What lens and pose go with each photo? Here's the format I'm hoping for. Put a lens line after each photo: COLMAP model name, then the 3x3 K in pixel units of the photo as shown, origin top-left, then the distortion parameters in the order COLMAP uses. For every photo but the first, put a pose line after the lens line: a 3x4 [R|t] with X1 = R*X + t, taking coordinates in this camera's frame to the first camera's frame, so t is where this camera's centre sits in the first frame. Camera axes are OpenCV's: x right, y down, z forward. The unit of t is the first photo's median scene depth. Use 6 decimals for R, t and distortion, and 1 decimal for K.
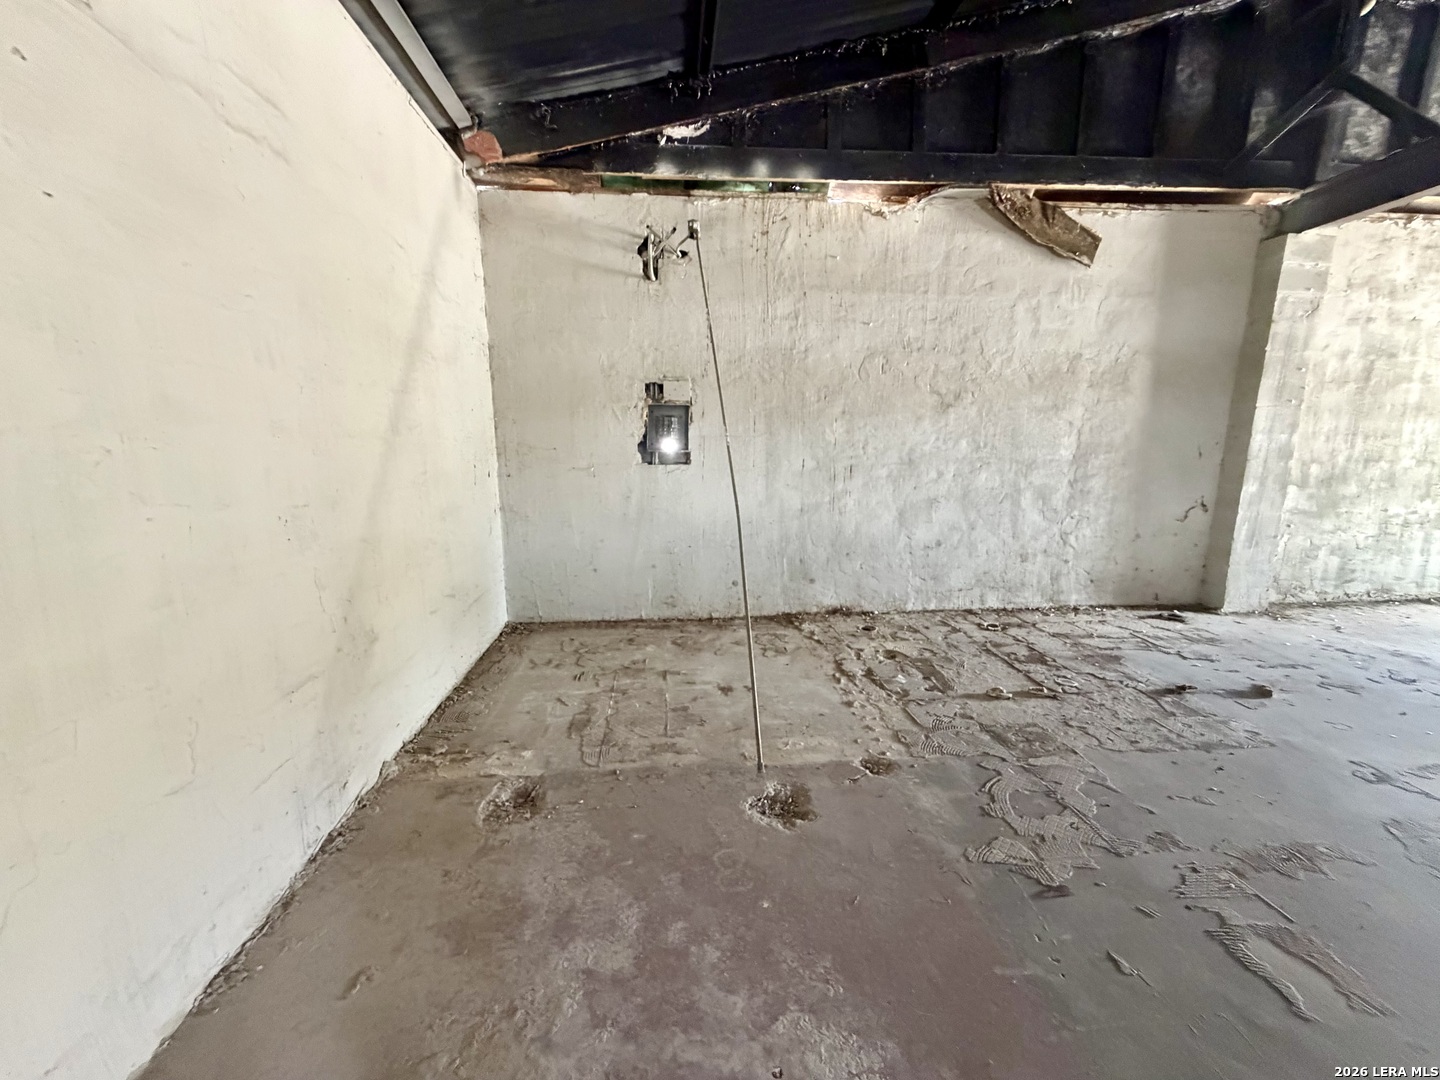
lens RADIAL K [[576.5, 0, 715.1], [0, 576.5, 539.7], [0, 0, 1]] dist [0.000050, -0.000087]
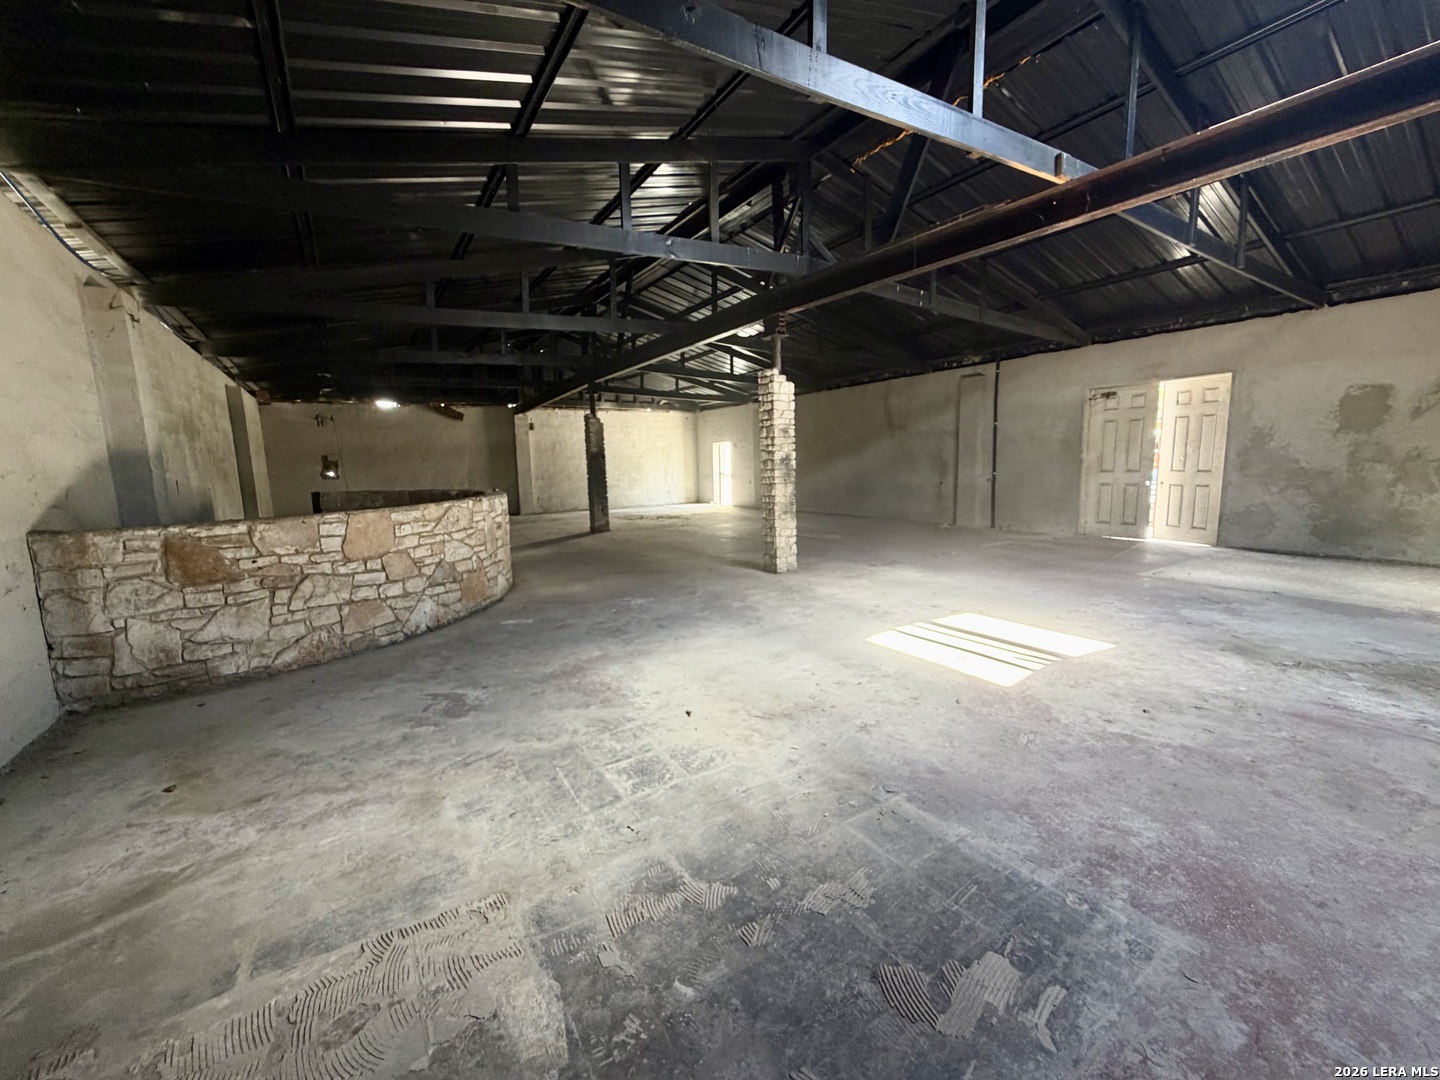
lens RADIAL K [[576.5, 0, 716.5], [0, 576.5, 543.6], [0, 0, 1]] dist [0.000050, -0.000087]
pose [[0.881970, -0.089428, 0.462744, 0.308855], [0.108332, 0.994011, -0.014376, 0.532980], [-0.458687, 0.062809, 0.886375, -2.987772]]
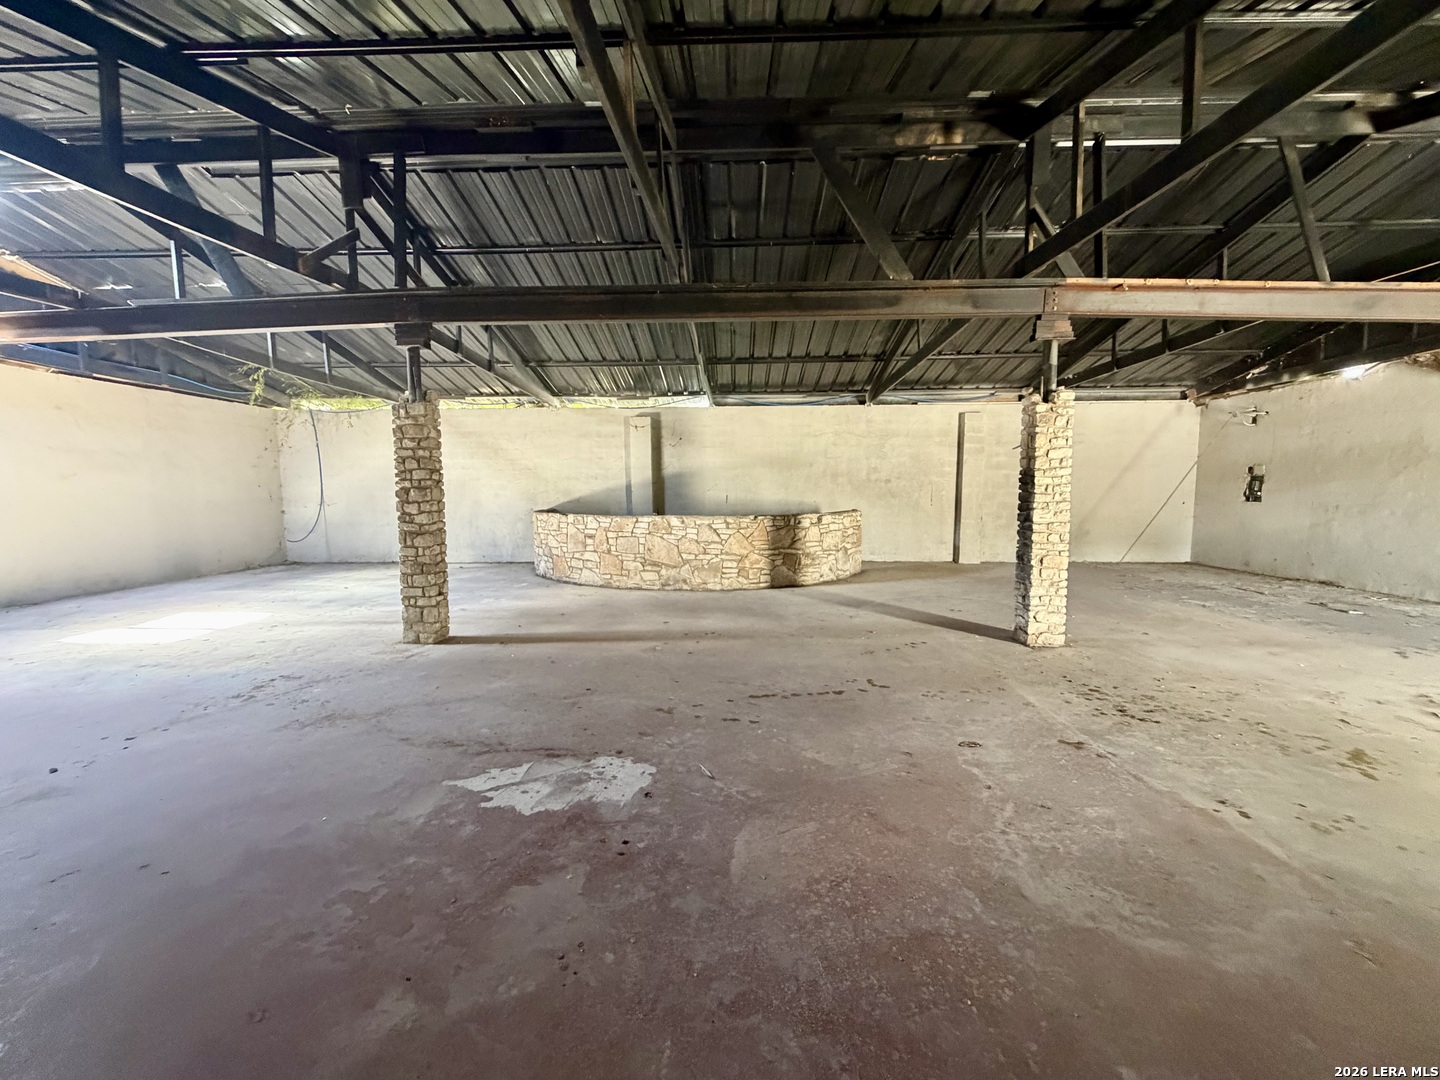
lens RADIAL K [[576.5, 0, 715.9], [0, 576.5, 541.2], [0, 0, 1]] dist [0.000050, -0.000087]
pose [[-0.117785, 0.092367, -0.988734, 2.463784], [-0.168053, 0.979450, 0.111519, 0.124364], [0.978716, 0.179295, -0.099842, -0.827694]]
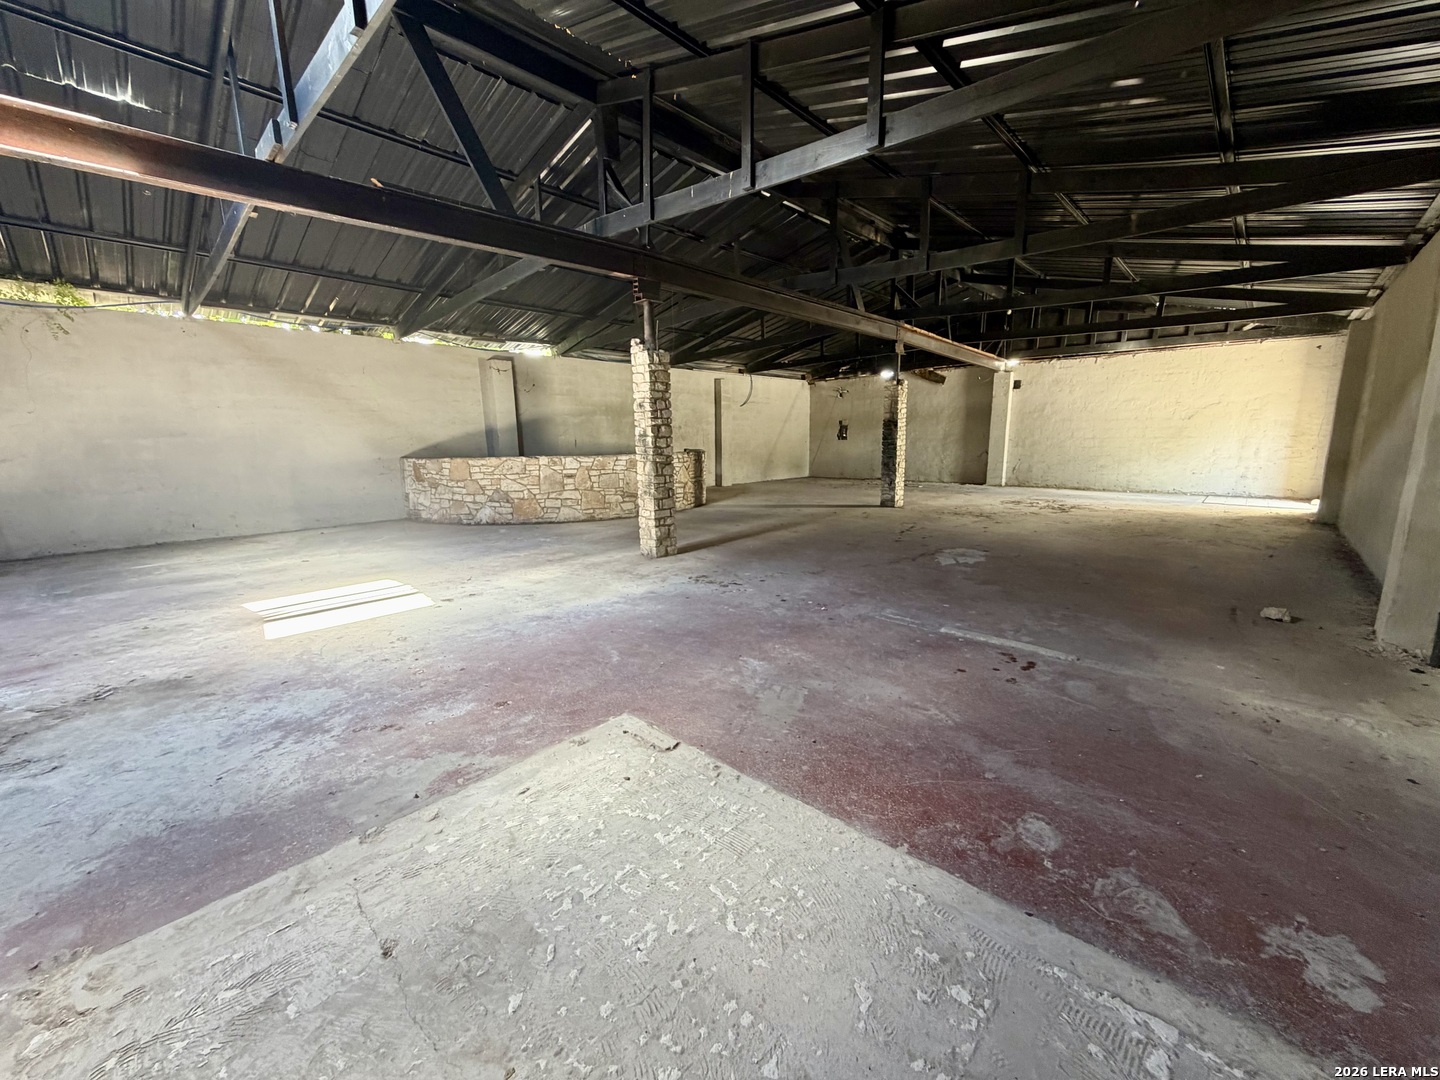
lens RADIAL K [[576.5, 0, 715.1], [0, 576.5, 538.2], [0, 0, 1]] dist [0.000050, -0.000087]
pose [[0.669559, 0.119653, -0.733058, 2.505244], [-0.115305, 0.991719, 0.056556, 0.456911], [0.733754, 0.046657, 0.677811, -2.540394]]
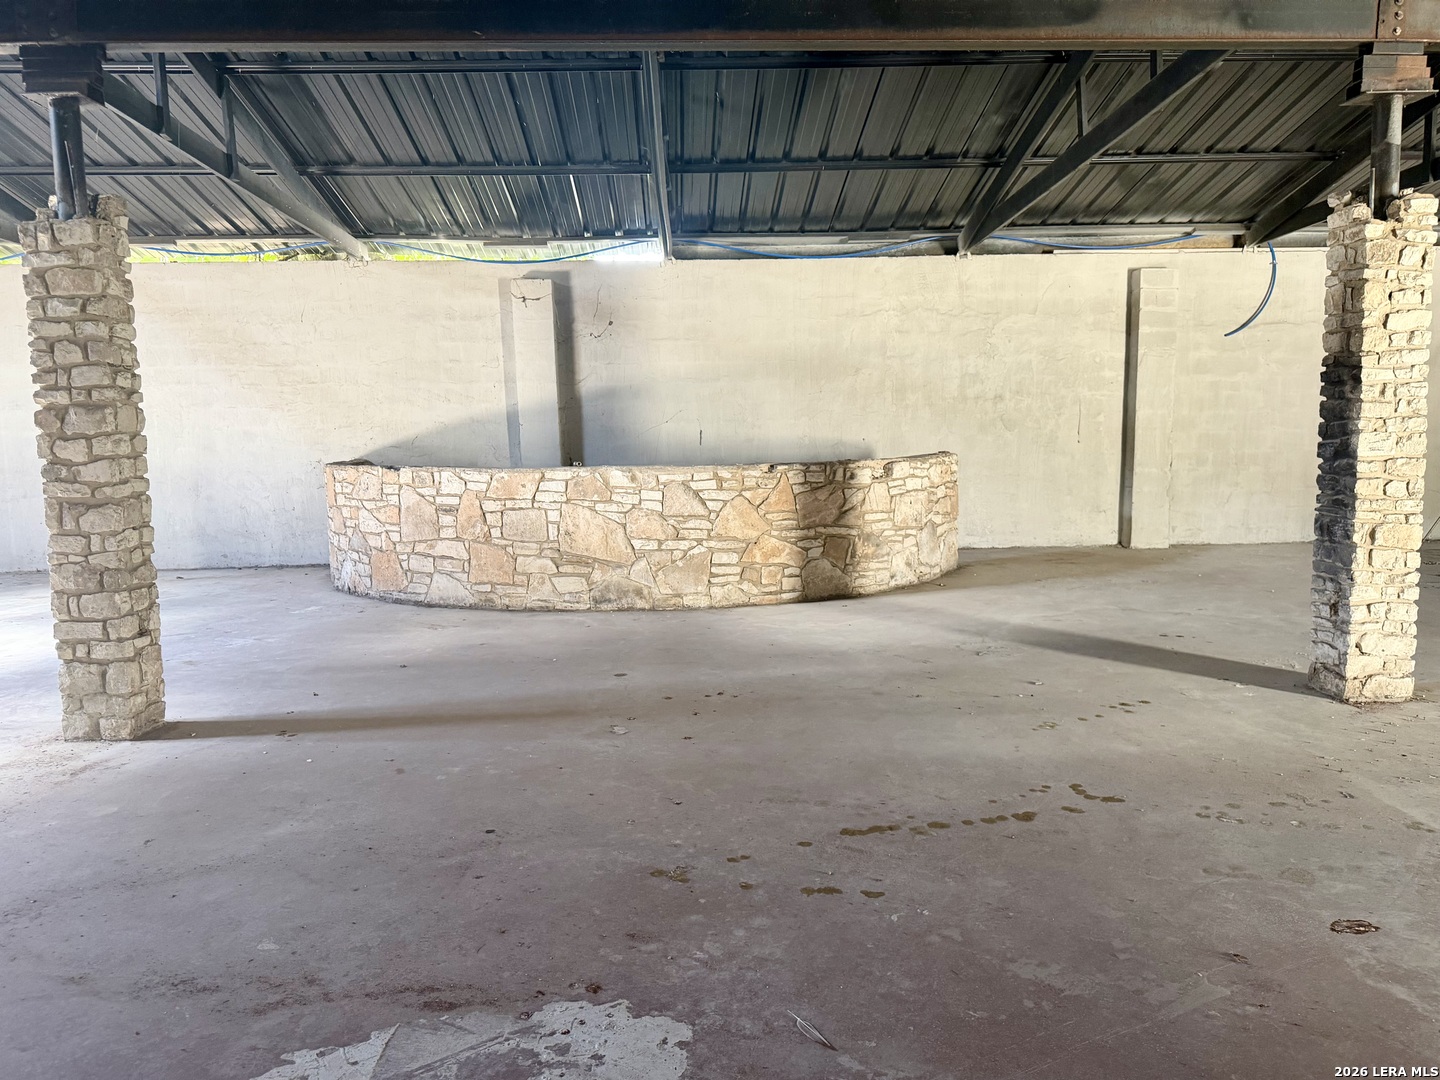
lens RADIAL K [[1014.4, 0, 723.2], [0, 1014.4, 547.6], [0, 0, 1]] dist [0.048128, -0.062405]
pose [[-0.038582, 0.119383, -0.992098, 2.298840], [-0.156066, 0.979934, 0.123989, 0.172733], [0.986993, 0.159617, -0.019176, -0.934960]]
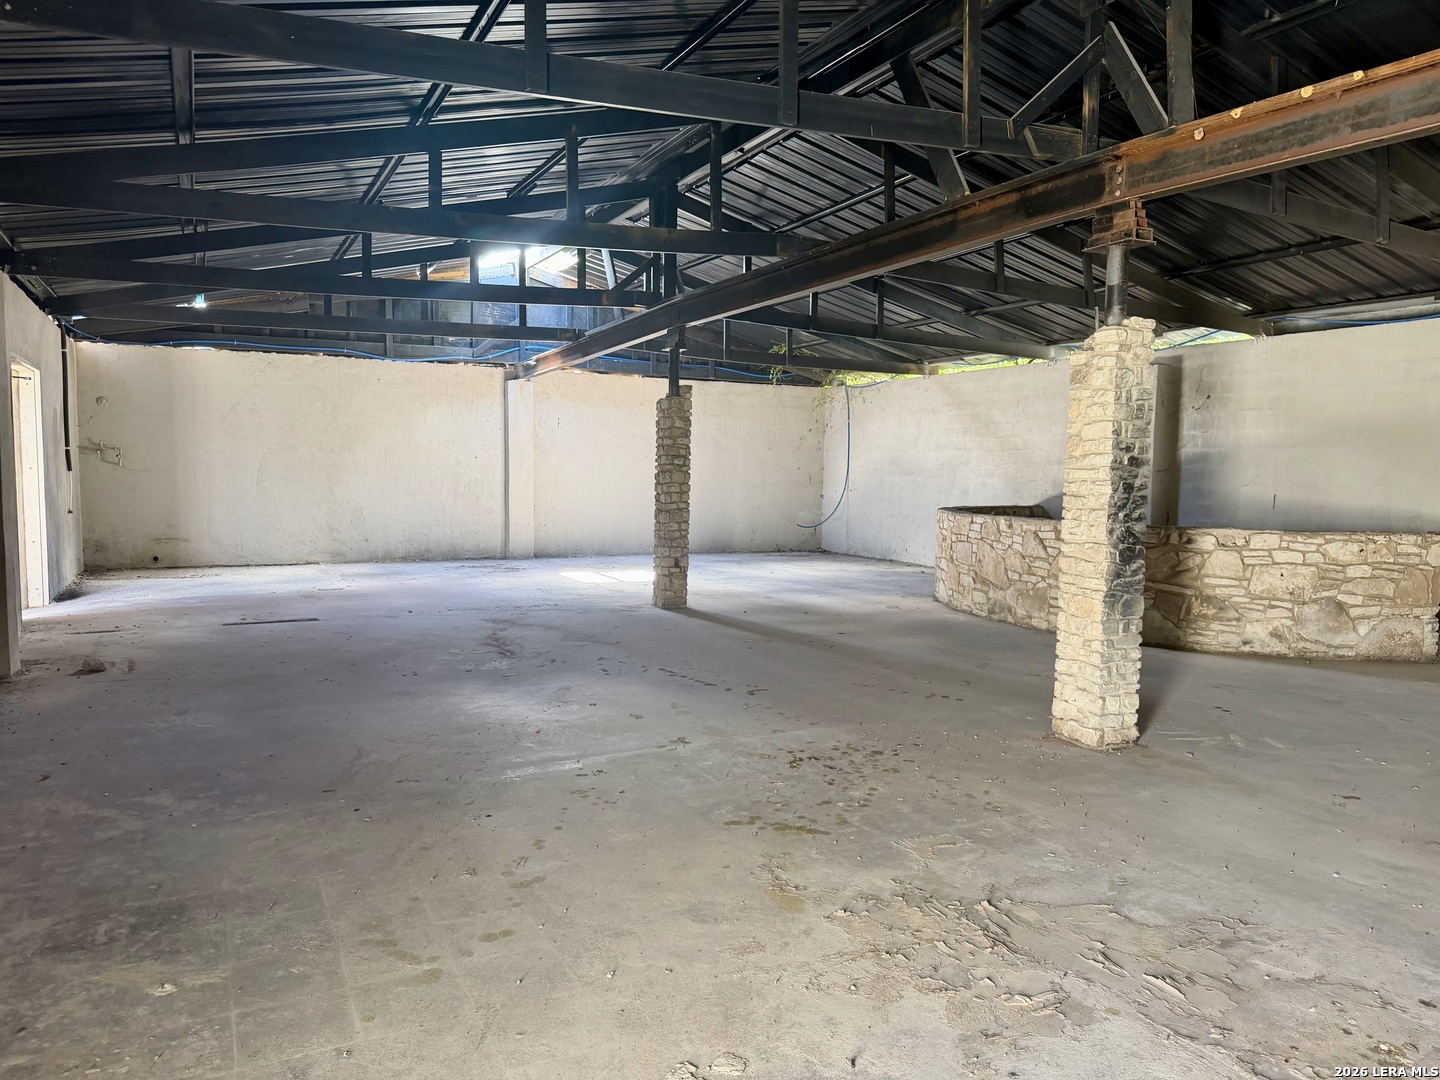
lens RADIAL K [[1014.4, 0, 722.4], [0, 1014.4, 545.0], [0, 0, 1]] dist [0.048128, -0.062405]
pose [[-0.924391, 0.013706, -0.381200, 2.105326], [-0.082590, 0.968456, 0.235099, -0.171587], [0.372397, 0.248807, -0.894100, 0.778006]]
